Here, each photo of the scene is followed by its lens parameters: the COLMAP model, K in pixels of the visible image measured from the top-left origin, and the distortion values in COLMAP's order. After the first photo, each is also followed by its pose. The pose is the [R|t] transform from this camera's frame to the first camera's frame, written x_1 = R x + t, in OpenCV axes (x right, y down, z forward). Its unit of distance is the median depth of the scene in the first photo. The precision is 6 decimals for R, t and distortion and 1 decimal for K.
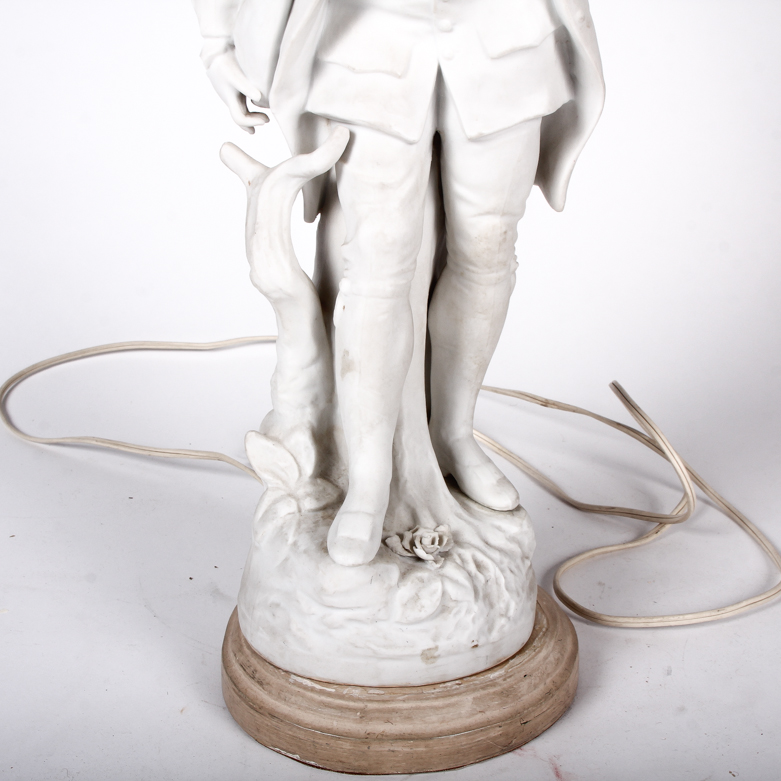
lens RADIAL K [[1347.3, 0, 392.5], [0, 1347.3, 392.3], [0, 0, 1]] dist [-0.121780, 0.000000]
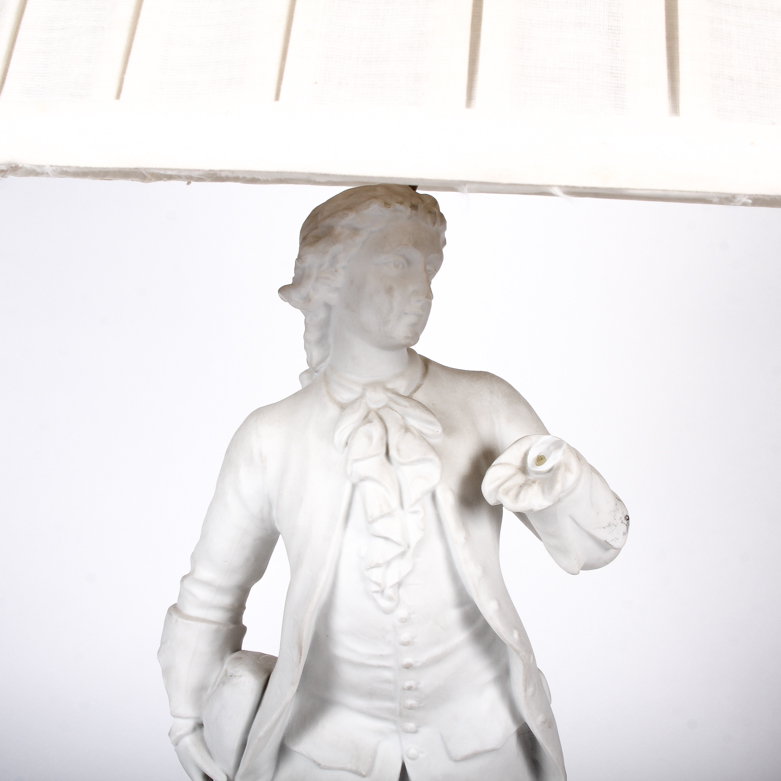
lens RADIAL K [[1347.3, 0, 391.7], [0, 1347.3, 390.2], [0, 0, 1]] dist [-0.121780, 0.000000]
pose [[0.999377, 0.028506, 0.020816, -0.003046], [-0.021495, 0.959271, -0.281669, -0.214657], [-0.027997, 0.281046, 0.959286, -0.050263]]
